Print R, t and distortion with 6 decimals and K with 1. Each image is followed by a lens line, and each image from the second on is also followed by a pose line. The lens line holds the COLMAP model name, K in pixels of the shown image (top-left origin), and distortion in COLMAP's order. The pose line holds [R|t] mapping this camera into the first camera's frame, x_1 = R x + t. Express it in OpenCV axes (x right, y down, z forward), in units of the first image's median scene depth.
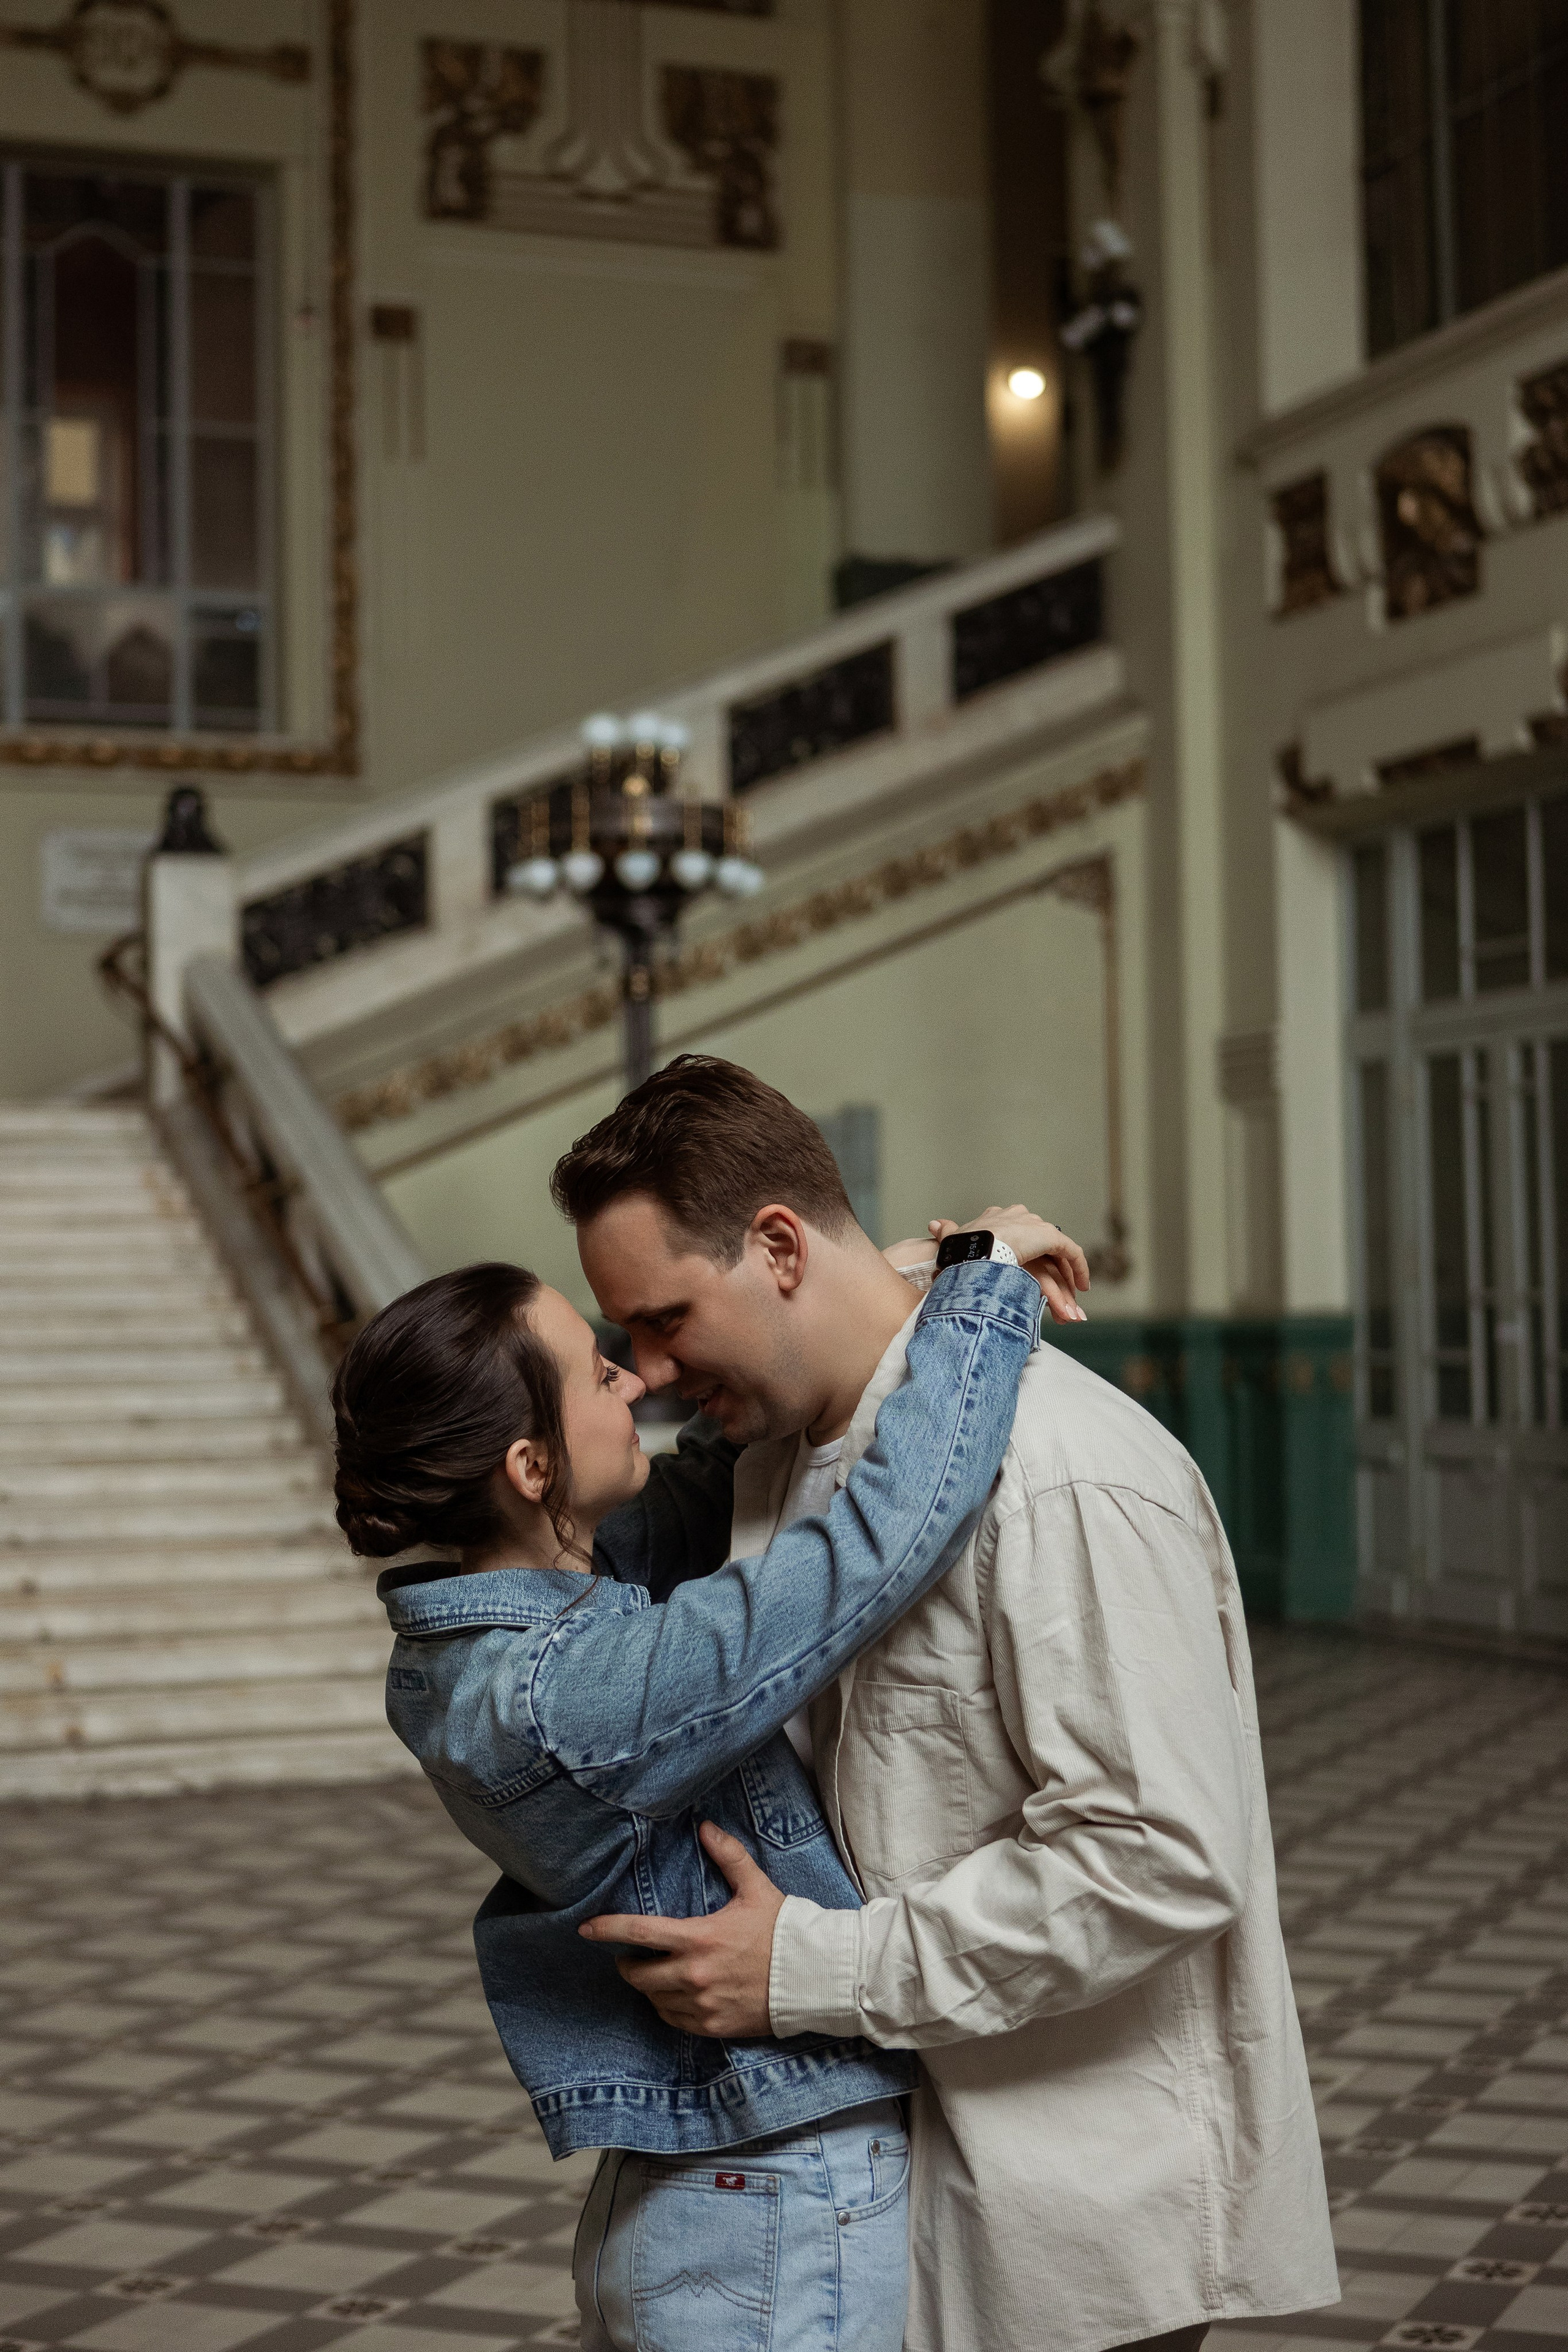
lens RADIAL K [[3463.7, 0, 737.5], [0, 3463.7, 1123.2], [0, 0, 1]] dist [-0.048097, -0.024407]
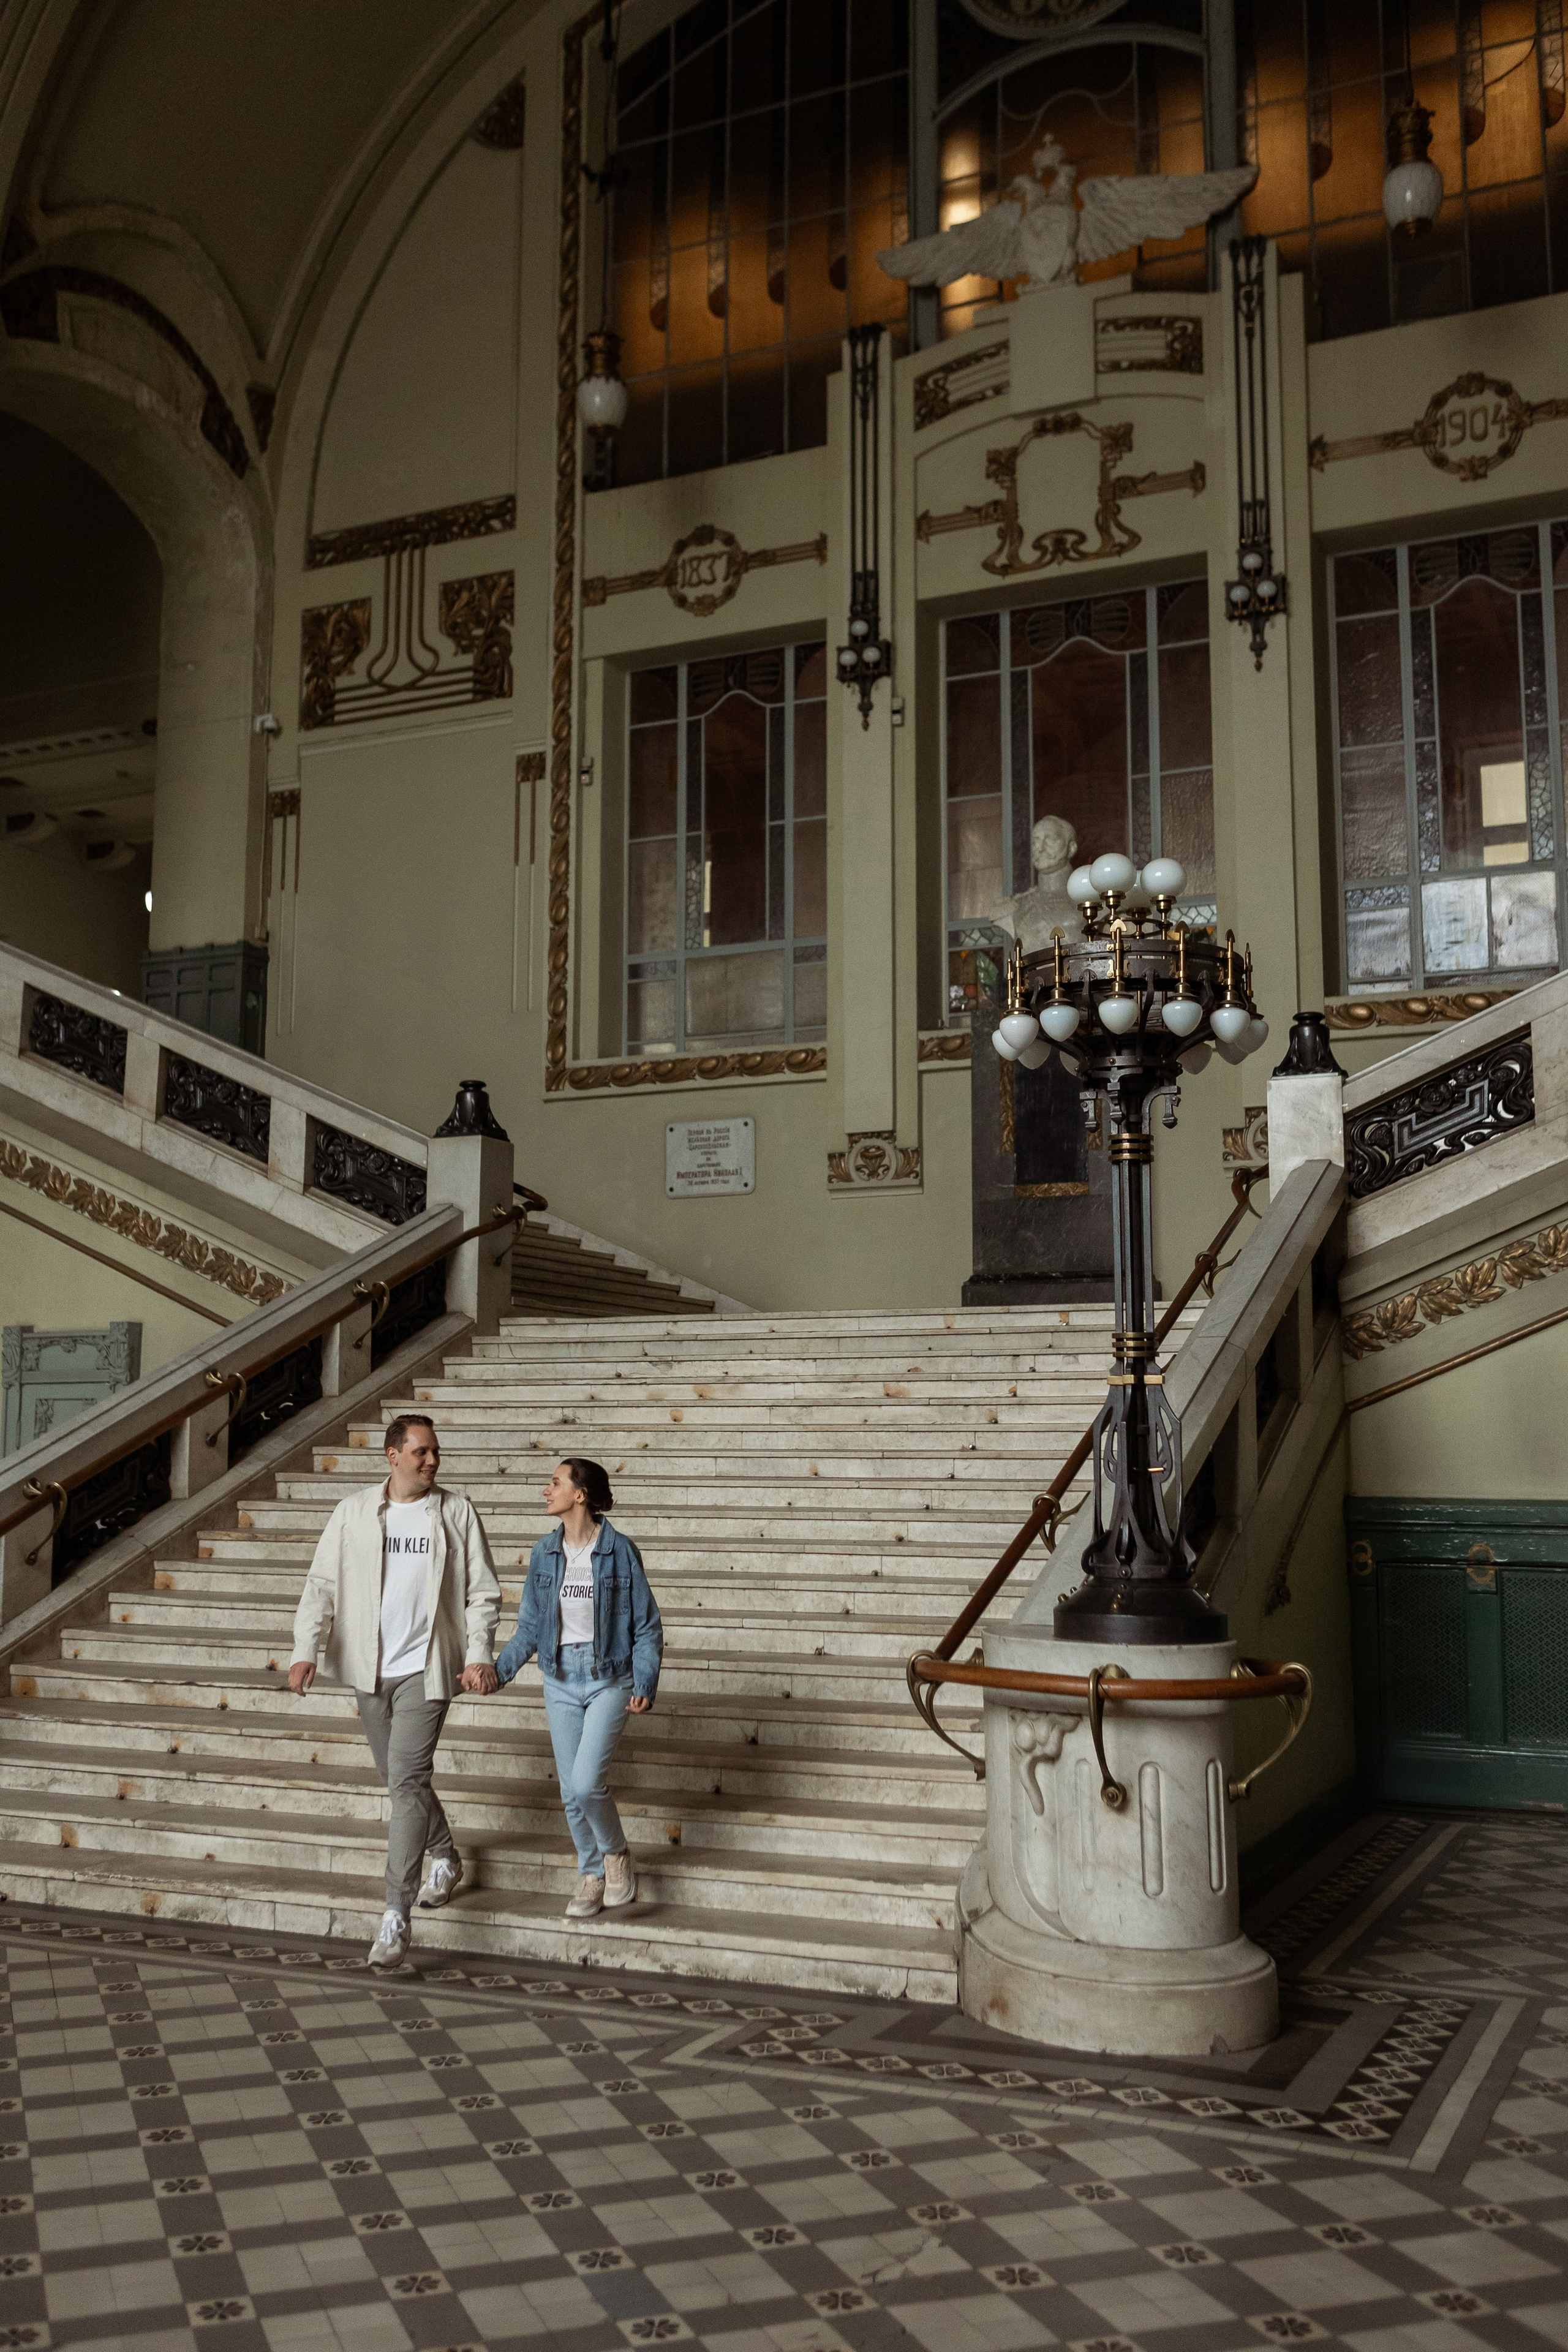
lens RADIAL K [[2205.1, 0, 777.1], [0, 2205.1, 1164.1], [0, 0, 1]] dist [-0.002789, -0.011756]
pose [[0.708806, -0.074363, -0.701473, 0.212855], [0.022738, 0.996320, -0.082644, 0.006884], [0.705037, 0.042629, 0.707888, 0.354346]]
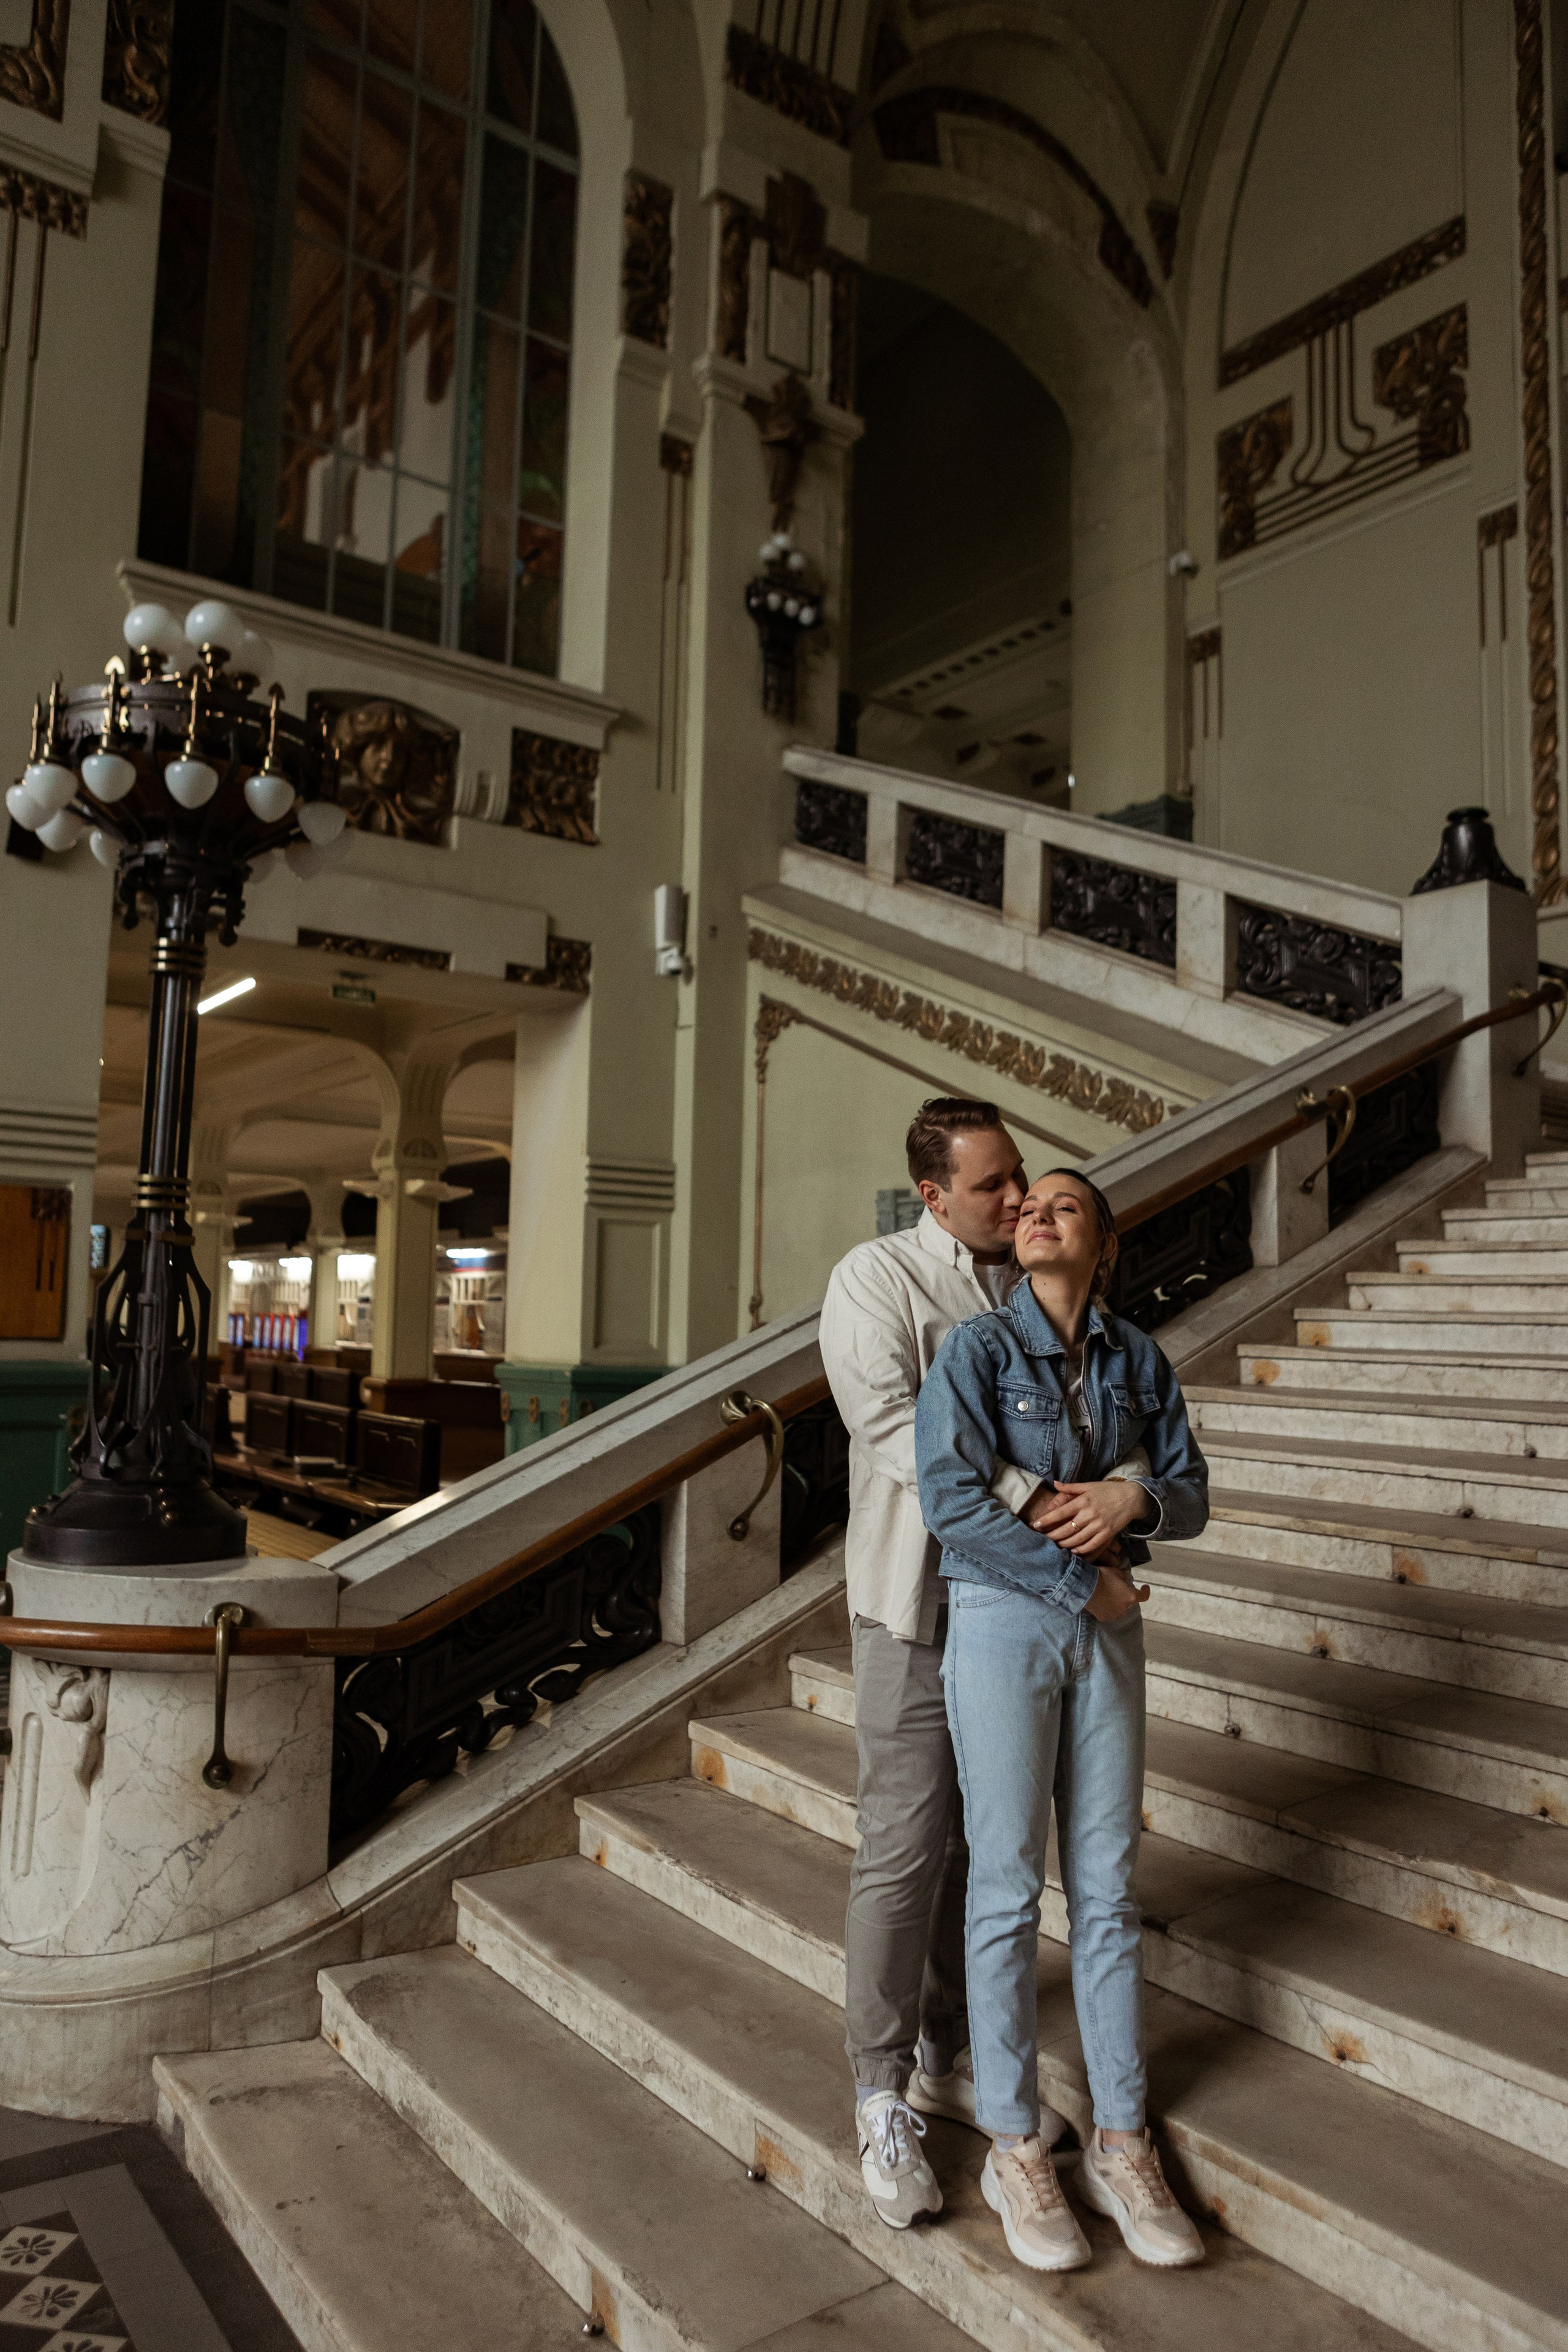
lens RADIAL K [[1594.7, 0, 767.1], [0, 1594.7, 1177.0], [0, 0, 1]] dist [-0.026654, 0.019772]
pose [[0.270344, -0.064287, -0.960615, -0.110939], [0.019722, 0.997929, -0.061234, 0.019568], [0.962562, -0.002391, 0.271052, 0.575529]]
